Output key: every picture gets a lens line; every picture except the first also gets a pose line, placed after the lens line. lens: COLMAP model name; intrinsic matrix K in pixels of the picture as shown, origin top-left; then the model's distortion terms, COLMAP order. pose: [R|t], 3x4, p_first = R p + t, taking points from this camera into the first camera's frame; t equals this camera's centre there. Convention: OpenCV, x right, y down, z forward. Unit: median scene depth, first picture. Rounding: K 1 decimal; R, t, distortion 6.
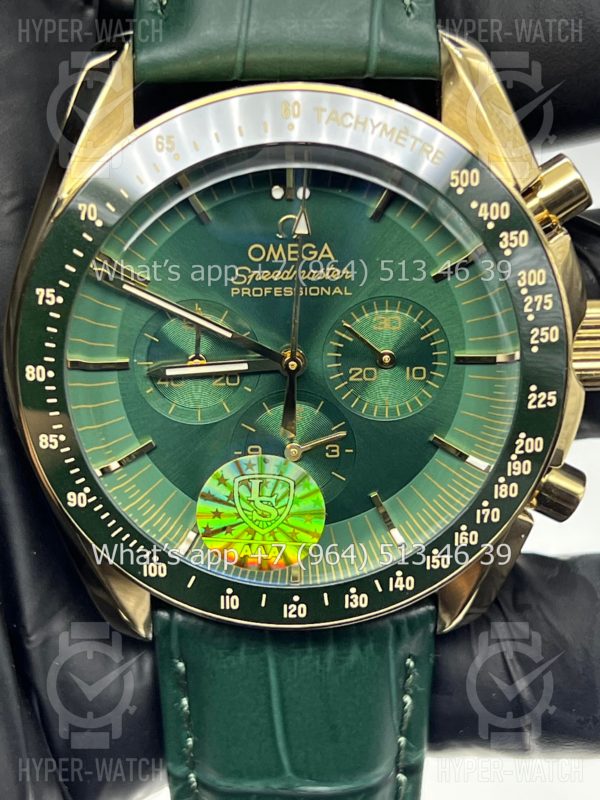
lens RADIAL K [[1854.2, 0, 299.8], [0, 1854.2, 405.1], [0, 0, 1]] dist [0.206162, 0.000000]
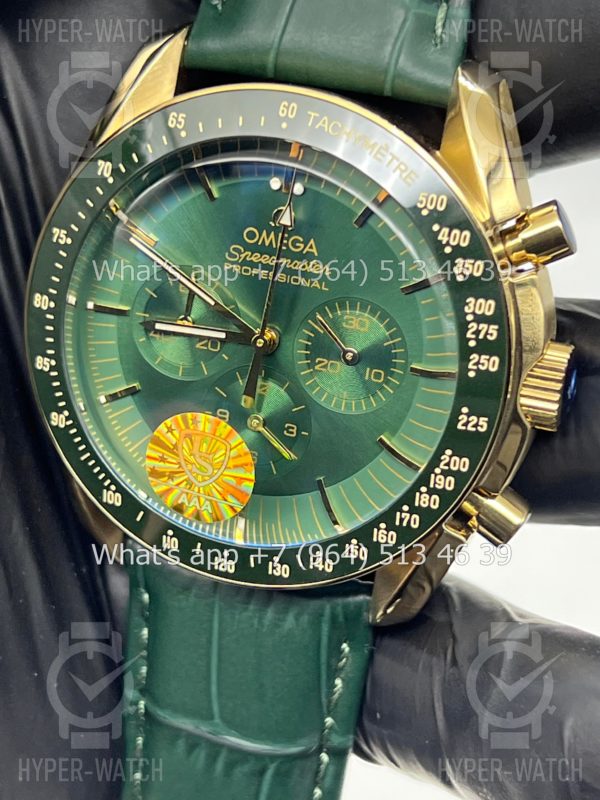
lens RADIAL K [[1854.2, 0, 298.3], [0, 1854.2, 407.3], [0, 0, 1]] dist [0.206162, 0.000000]
pose [[0.932836, 0.215252, -0.288935, 0.338934], [-0.219438, 0.975456, 0.018236, -0.009093], [0.285769, 0.046392, 0.957175, -0.035599]]
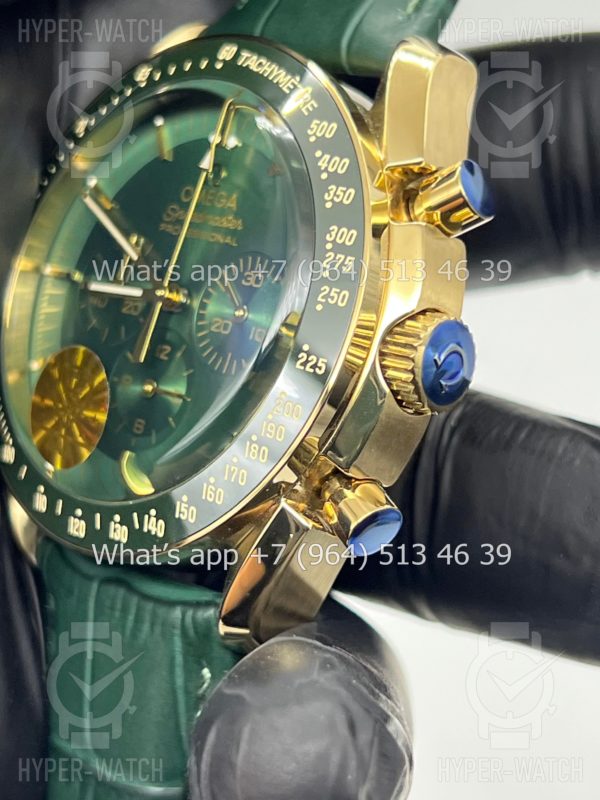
lens RADIAL K [[1854.2, 0, 306.0], [0, 1854.2, 418.5], [0, 0, 1]] dist [0.206162, 0.000000]
pose [[0.665144, 0.185195, -0.723385, 0.801118], [-0.454743, 0.868857, -0.195693, 0.202996], [0.592277, 0.459118, 0.662131, 0.395806]]
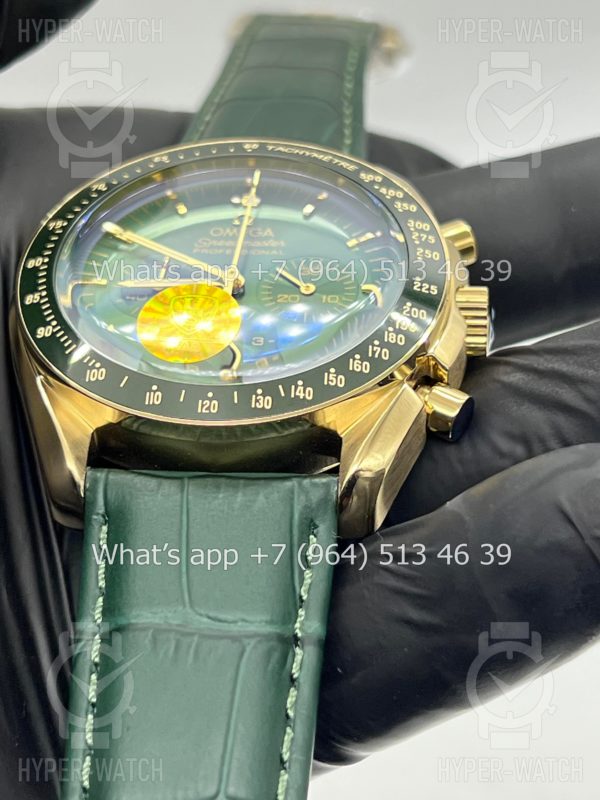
lens RADIAL K [[1854.2, 0, 296.4], [0, 1854.2, 397.4], [0, 0, 1]] dist [0.206162, 0.000000]
pose [[0.992180, 0.001918, -0.124803, 0.199351], [-0.107959, 0.515007, -0.850361, 1.102309], [0.062644, 0.857184, 0.511186, 0.417787]]
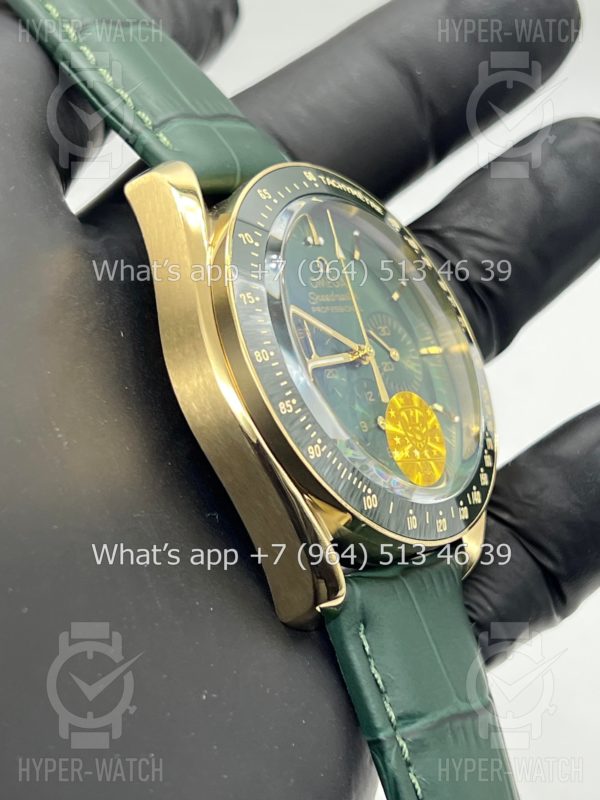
lens RADIAL K [[1854.2, 0, 300.0], [0, 1854.2, 400.2], [0, 0, 1]] dist [0.206162, 0.000000]
pose [[0.611047, -0.066724, 0.788777, -1.088847], [0.493286, 0.811411, -0.313499, 0.402173], [-0.619104, 0.580655, 0.528725, 0.338831]]
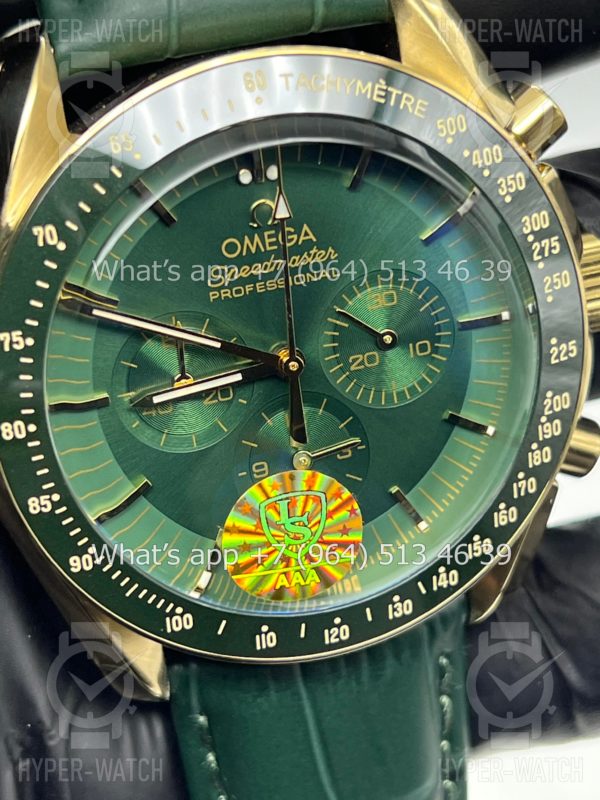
lens RADIAL K [[1854.2, 0, 282.5], [0, 1854.2, 396.4], [0, 0, 1]] dist [0.206162, 0.000000]
pose [[0.965083, -0.189106, 0.181256, -0.172008], [0.185493, 0.981955, 0.036839, -0.040533], [-0.184952, -0.001931, 0.982746, 0.126843]]
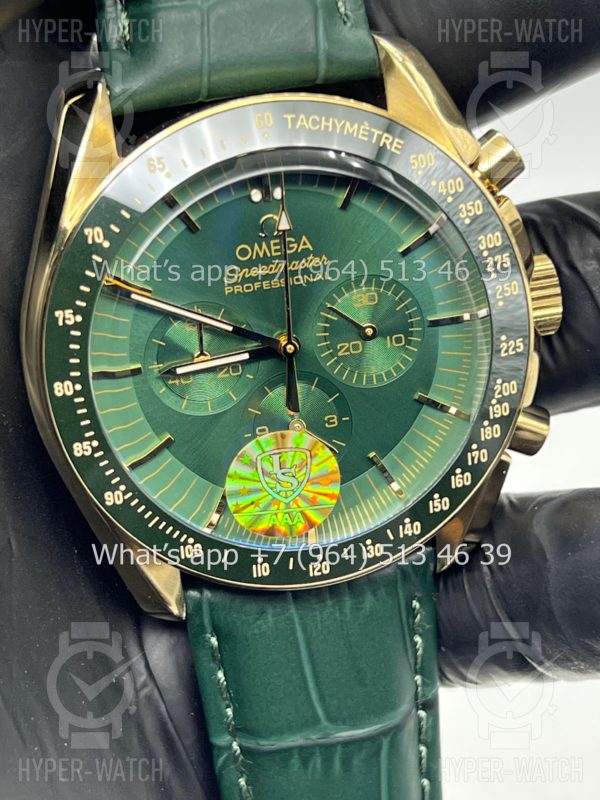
lens RADIAL K [[1854.2, 0, 287.0], [0, 1854.2, 403.6], [0, 0, 1]] dist [0.206162, 0.000000]
pose [[0.981402, -0.145975, 0.124666, -0.148019], [0.147248, 0.989099, -0.001004, 0.011921], [-0.123161, 0.019342, 0.992198, -0.098976]]
